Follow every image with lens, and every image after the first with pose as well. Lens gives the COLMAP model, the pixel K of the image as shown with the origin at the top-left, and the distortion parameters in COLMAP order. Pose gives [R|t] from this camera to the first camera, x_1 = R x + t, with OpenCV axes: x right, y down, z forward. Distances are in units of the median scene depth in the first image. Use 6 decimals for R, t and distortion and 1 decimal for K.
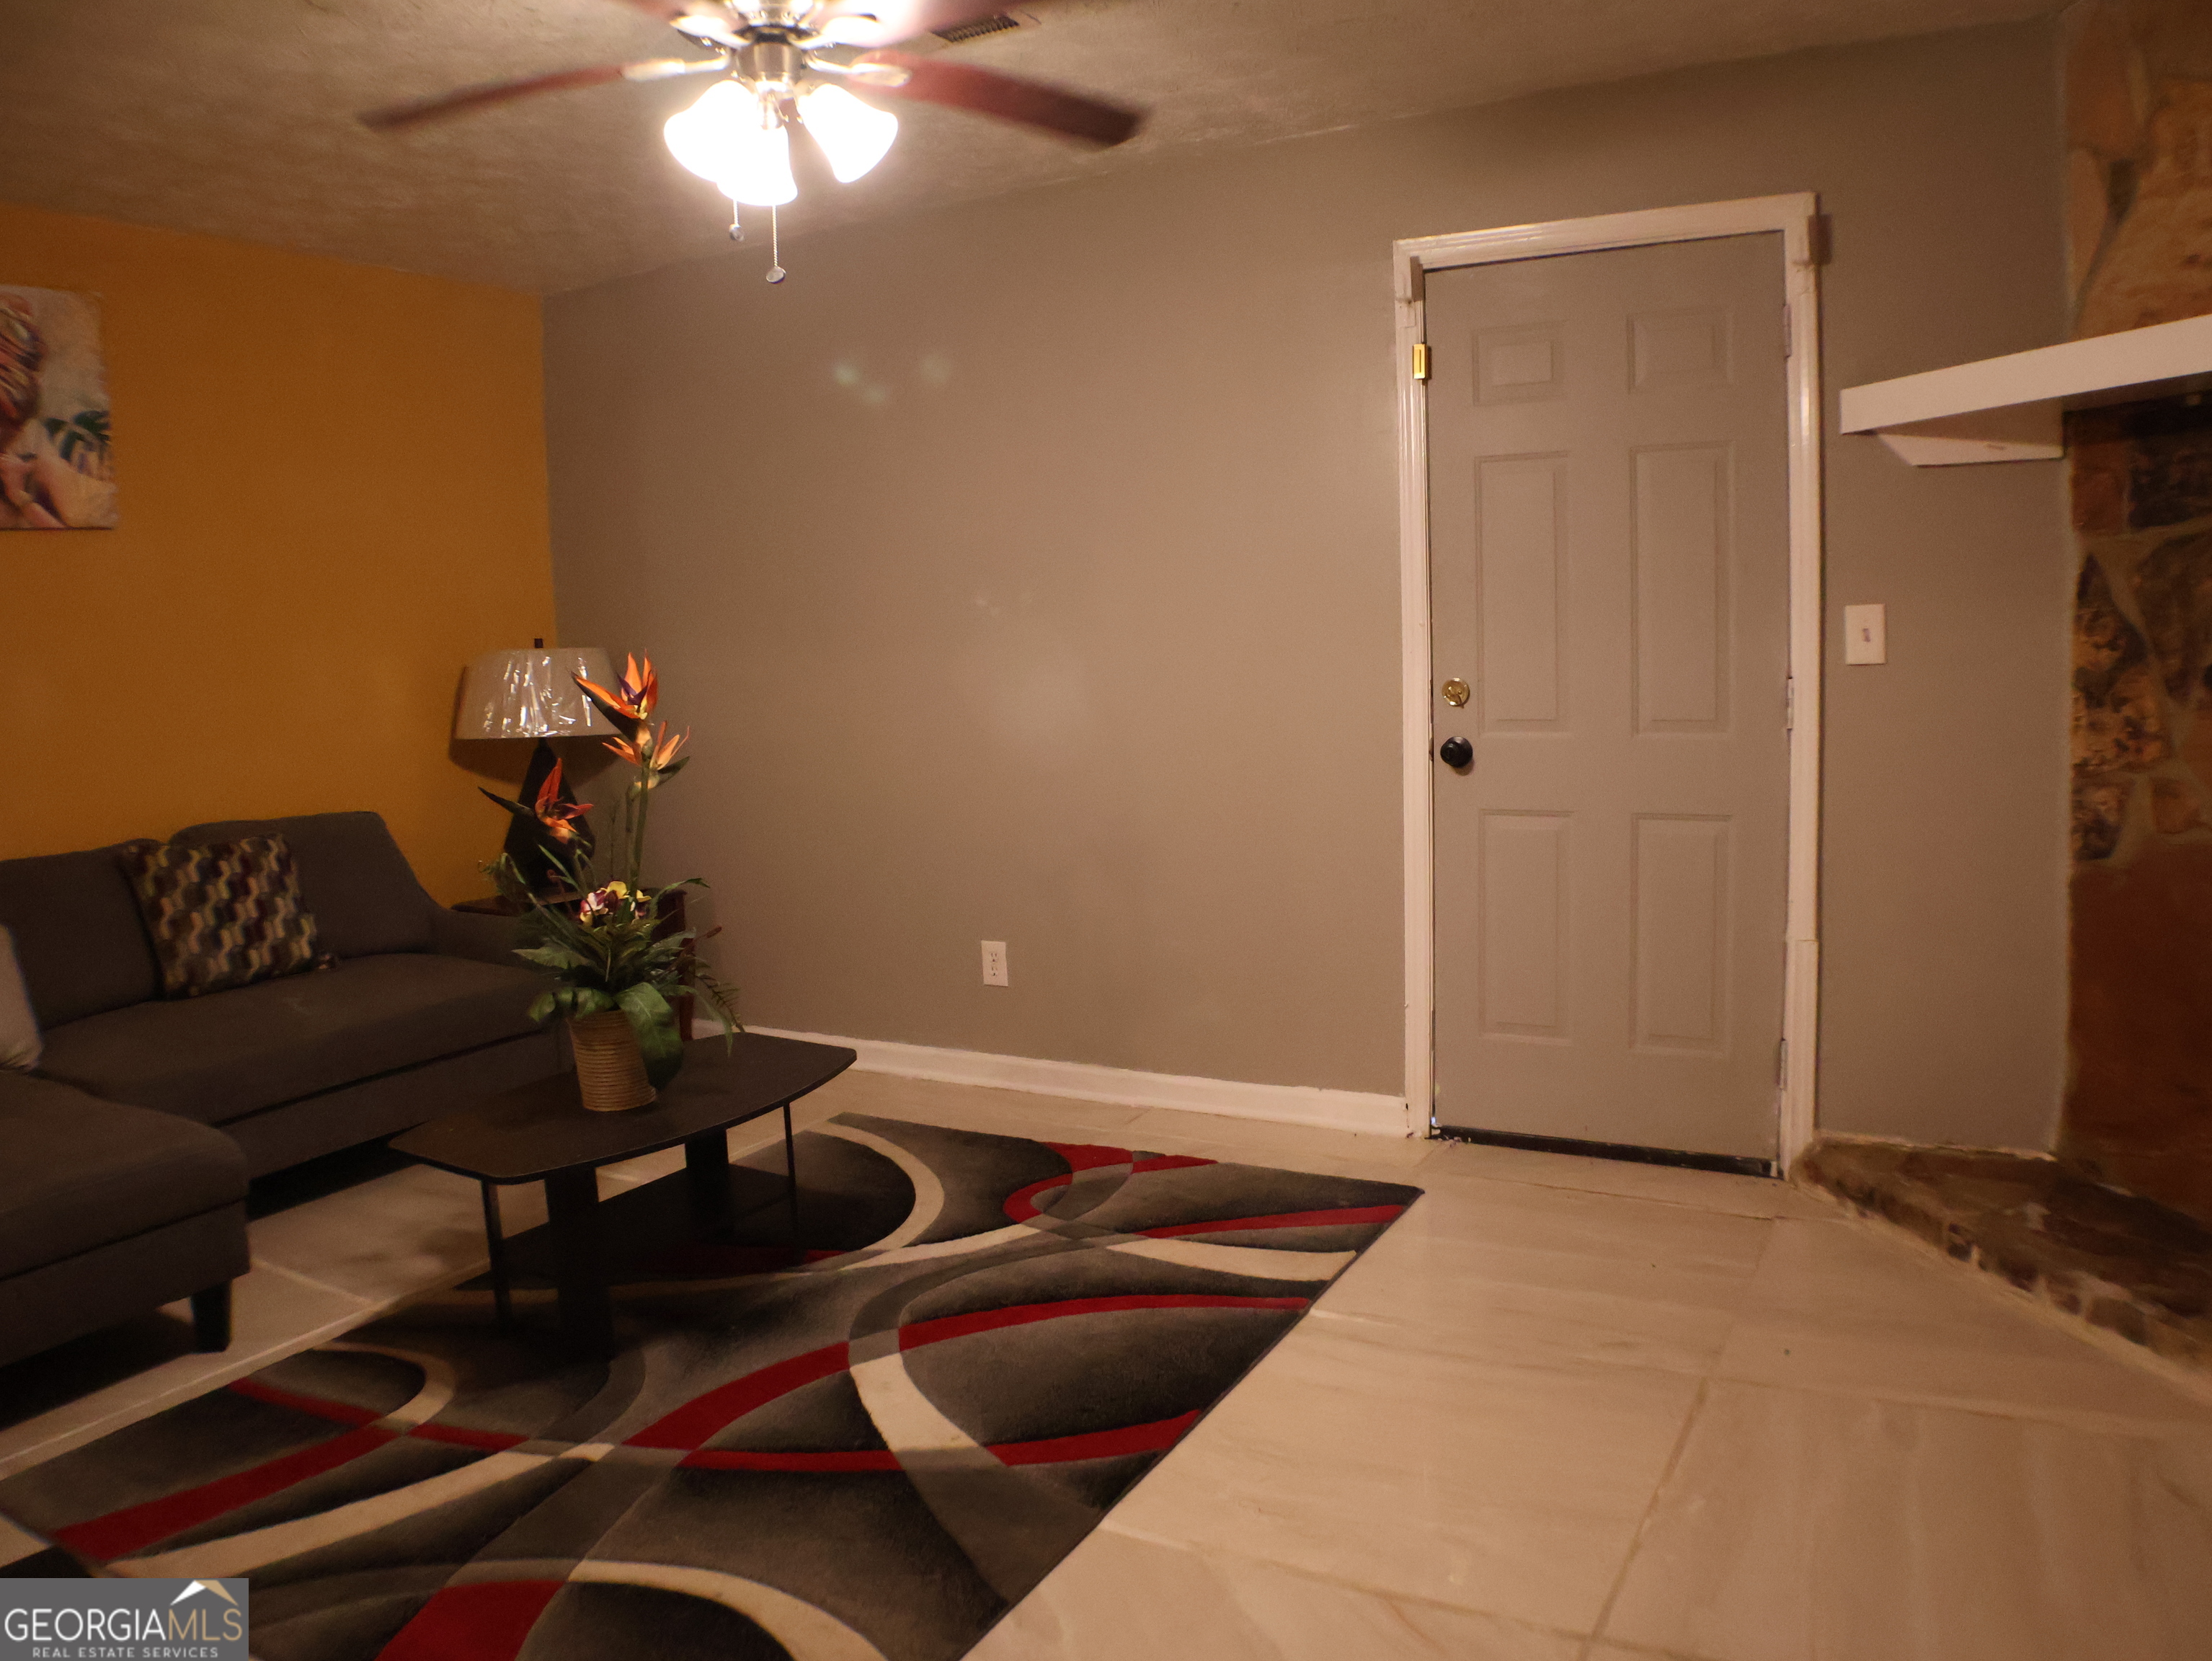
lens RADIAL K [[1647.4, 0, 1110.4], [0, 1647.4, 799.1], [0, 0, 1]] dist [-0.143279, 0.026349]
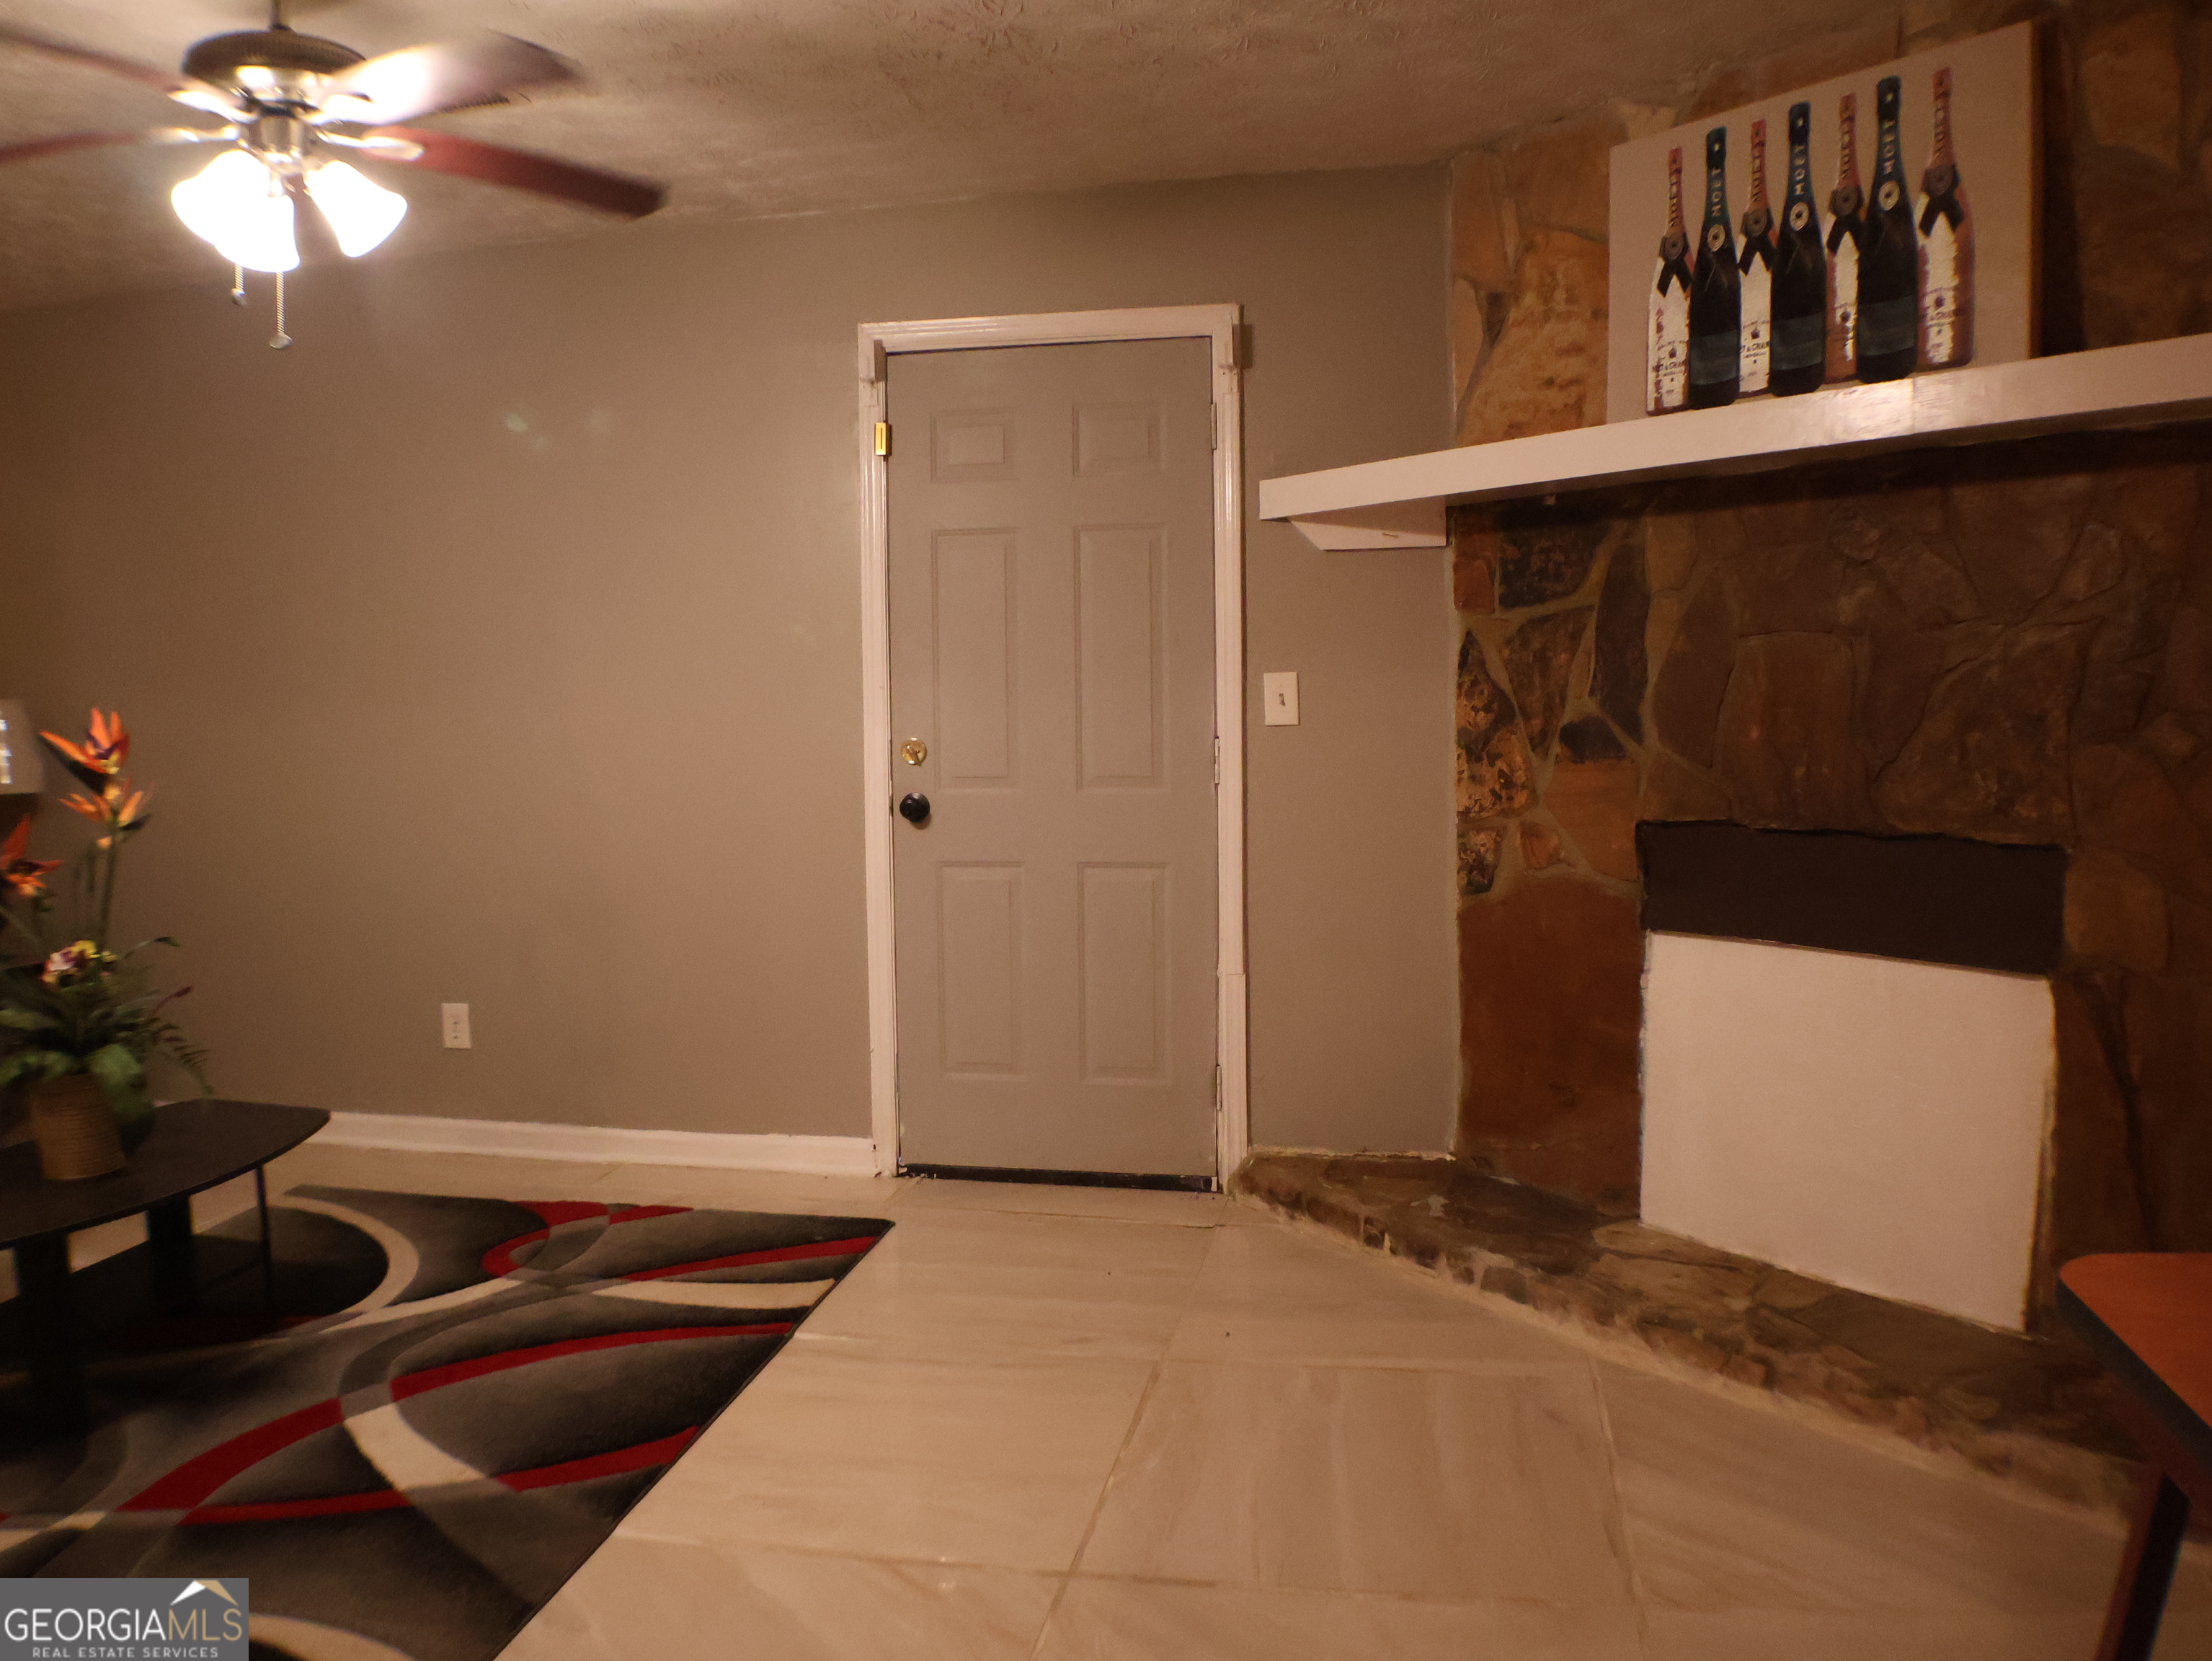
lens RADIAL K [[1787.6, 0, 1105.0], [0, 1787.6, 797.3], [0, 0, 1]] dist [-0.119531, 0.006542]
pose [[0.948038, -0.002875, 0.318143, -0.048127], [0.016027, 0.999121, -0.038730, 0.013943], [-0.317753, 0.041816, 0.947251, -0.161558]]
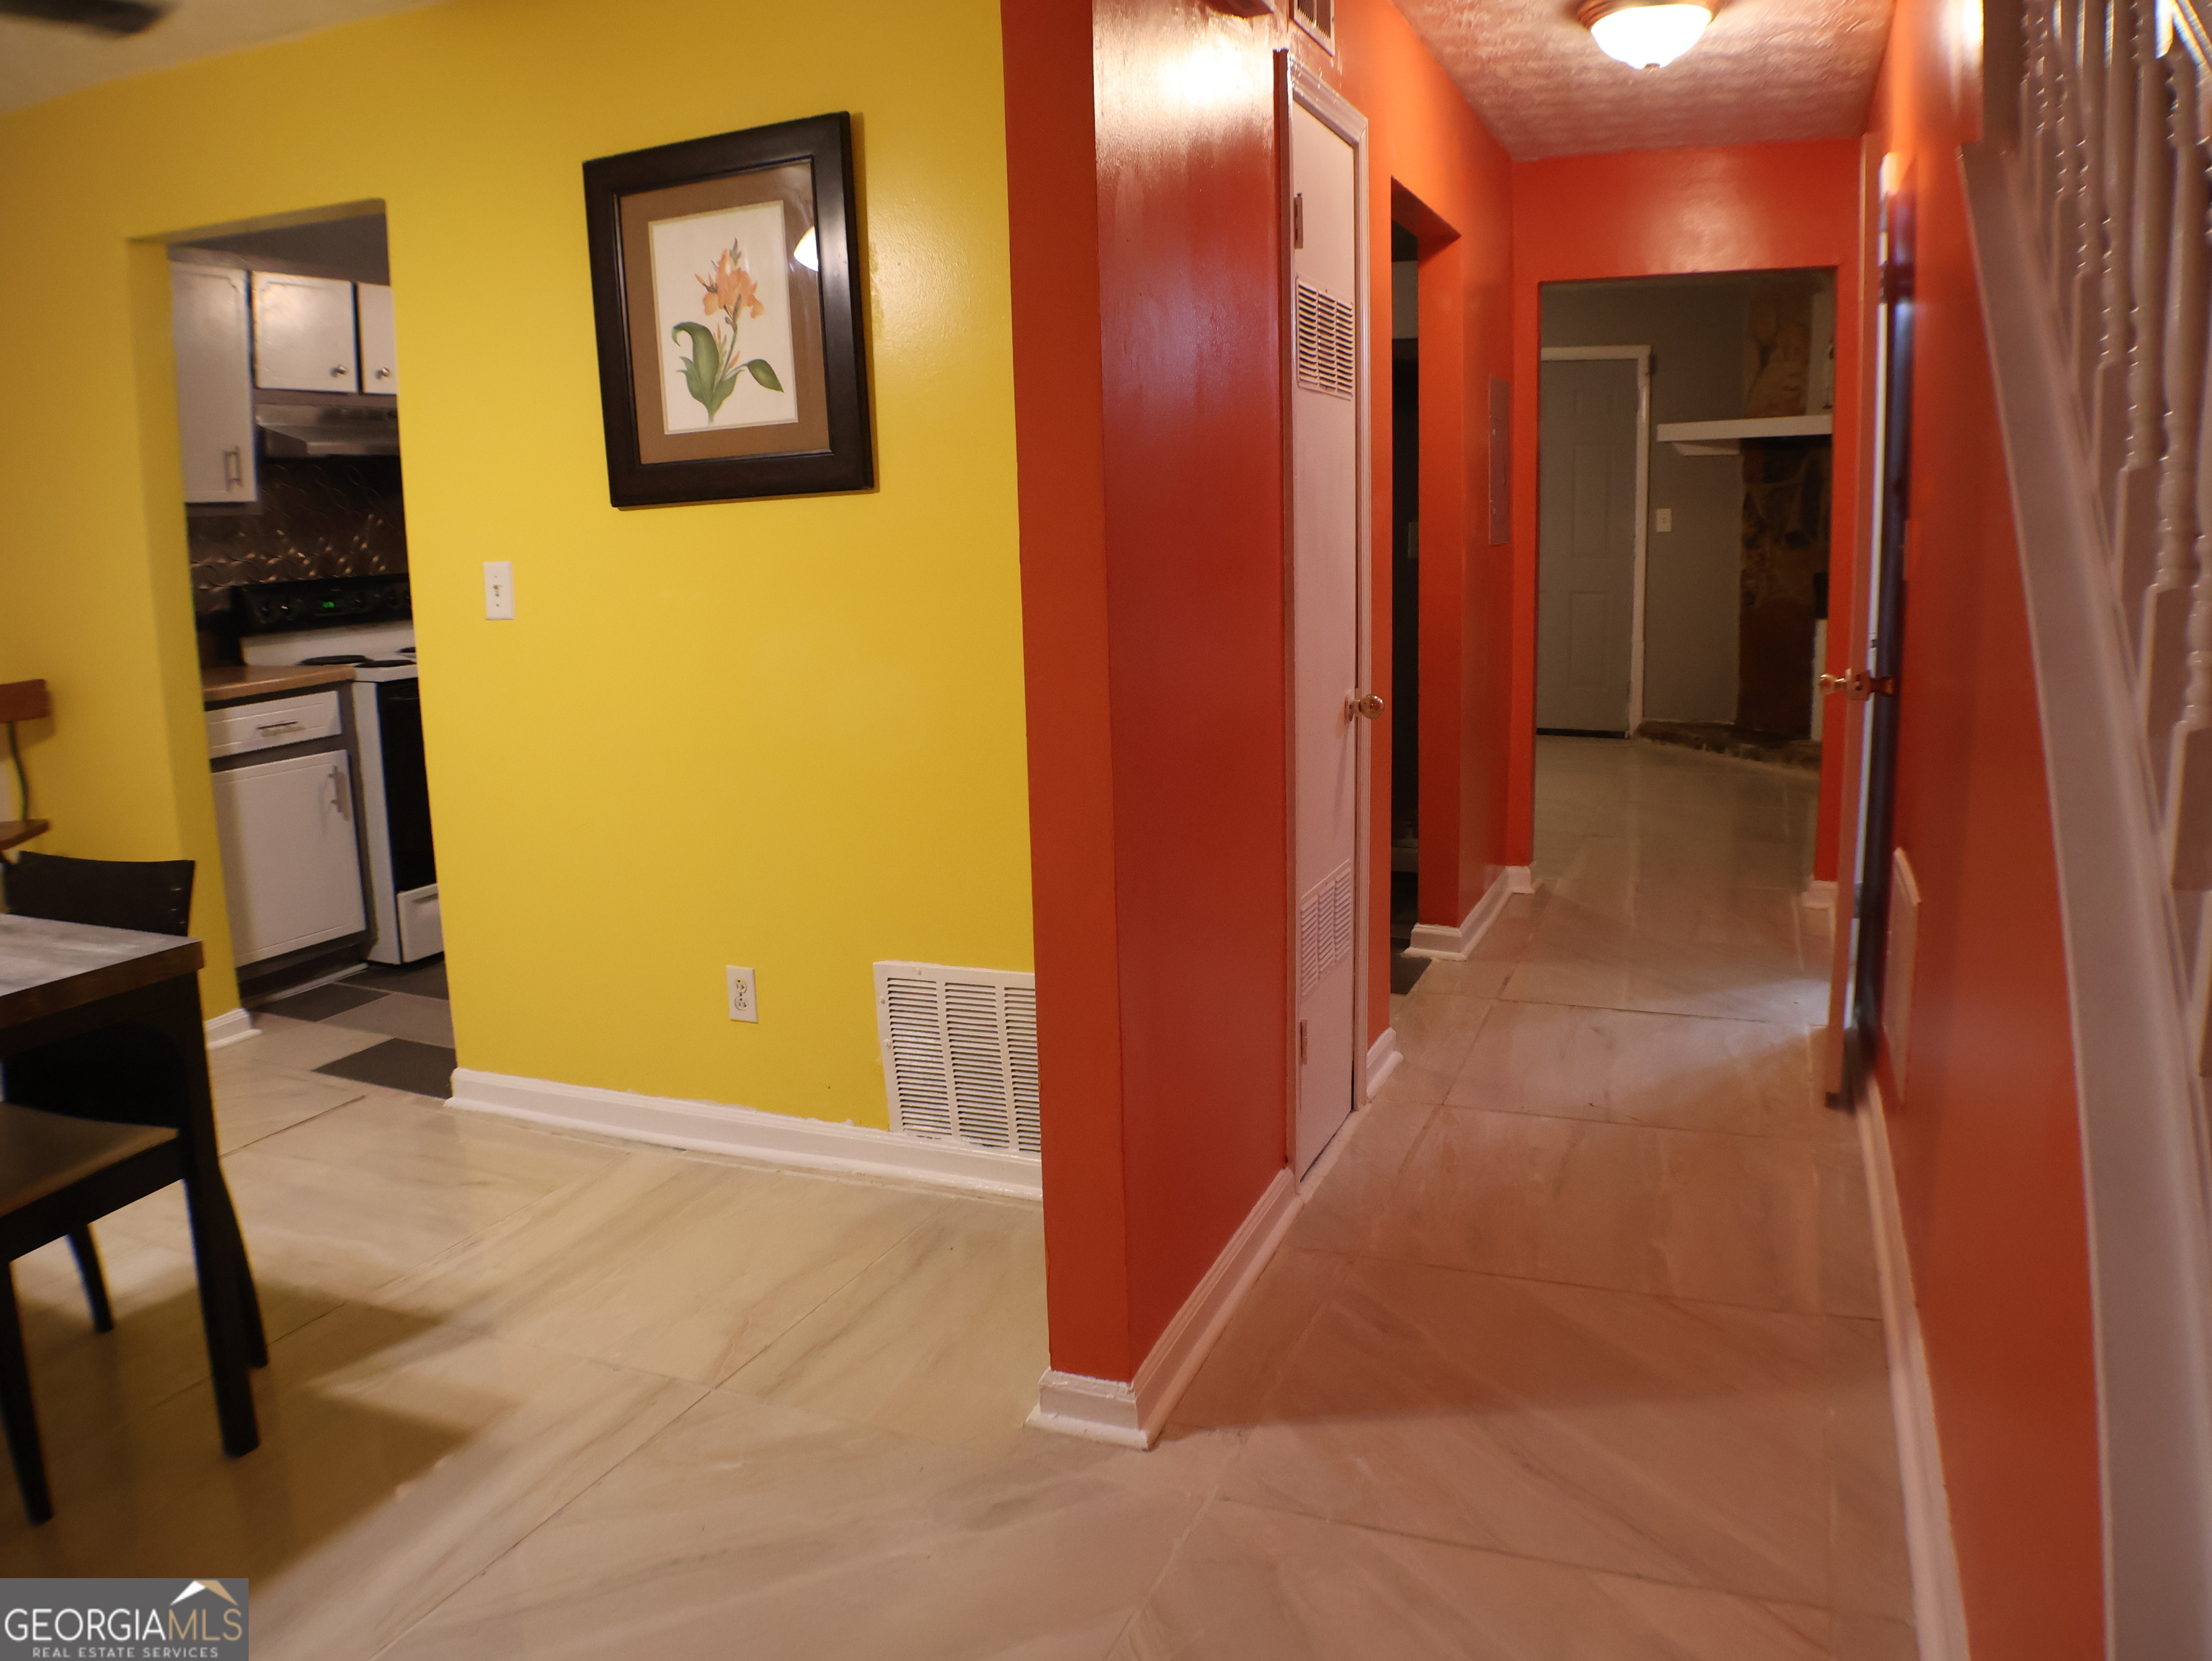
lens RADIAL K [[1647.4, 0, 1110.4], [0, 1647.4, 799.1], [0, 0, 1]] dist [-0.143279, 0.026349]
pose [[0.991130, -0.008022, 0.132656, -0.830382], [-0.001479, 0.997449, 0.071366, 0.175040], [-0.132890, -0.070929, 0.988590, -1.621540]]
